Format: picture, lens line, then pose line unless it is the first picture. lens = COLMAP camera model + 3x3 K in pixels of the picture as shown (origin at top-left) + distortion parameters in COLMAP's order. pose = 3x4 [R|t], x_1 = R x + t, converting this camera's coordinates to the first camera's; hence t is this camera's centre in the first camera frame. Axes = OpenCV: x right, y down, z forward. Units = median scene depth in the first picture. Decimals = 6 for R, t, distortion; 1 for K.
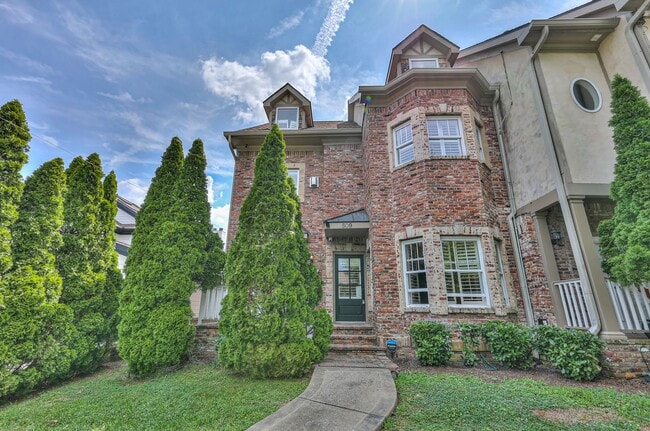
lens RADIAL K [[284.7, 0, 324.1], [0, 284.7, 219.0], [0, 0, 1]] dist [0.004174, -0.000696]
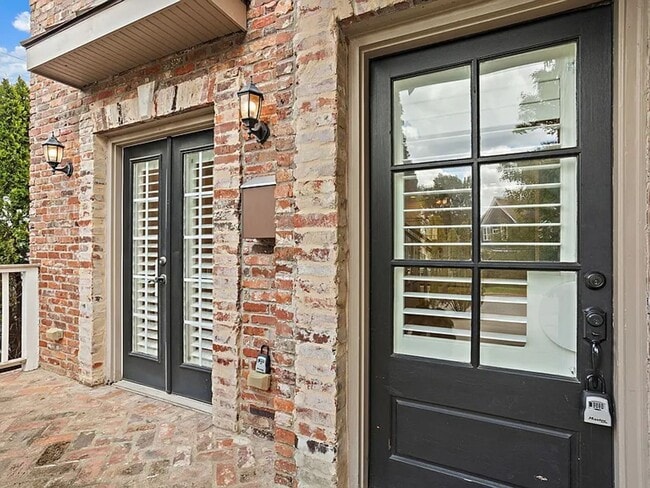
lens RADIAL K [[339.4, 0, 325.0], [0, 339.4, 243.8], [0, 0, 1]] dist [-0.001041, -0.000128]
pose [[0.905456, -0.006889, -0.424385, 0.122488], [0.133267, 0.953918, 0.268851, 0.217996], [0.402976, -0.299989, 0.864648, 1.086044]]
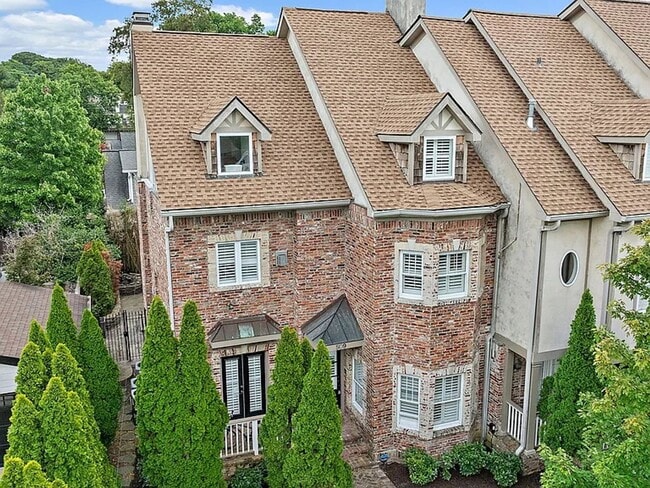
lens RADIAL K [[609.5, 0, 320.4], [0, 609.5, 246.1], [0, 0, 1]] dist [-0.020342, 0.000000]
pose [[0.924110, -0.095961, 0.369882, -0.798877], [-0.099088, 0.874671, 0.474482, -1.399541], [-0.369057, -0.475124, 0.798783, -0.474514]]
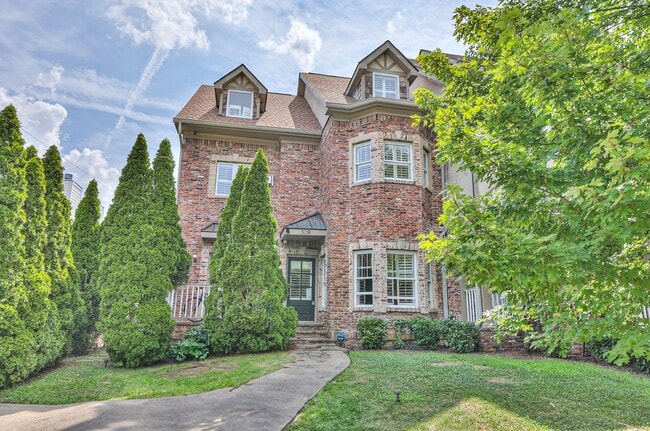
lens RADIAL K [[406.8, 0, 321.6], [0, 406.8, 223.3], [0, 0, 1]] dist [-0.015894, -0.003061]
pose [[0.973007, 0.057112, 0.223597, -0.236901], [-0.075293, 0.994438, 0.073642, -0.148720], [-0.218147, -0.088490, 0.971896, -0.571836]]
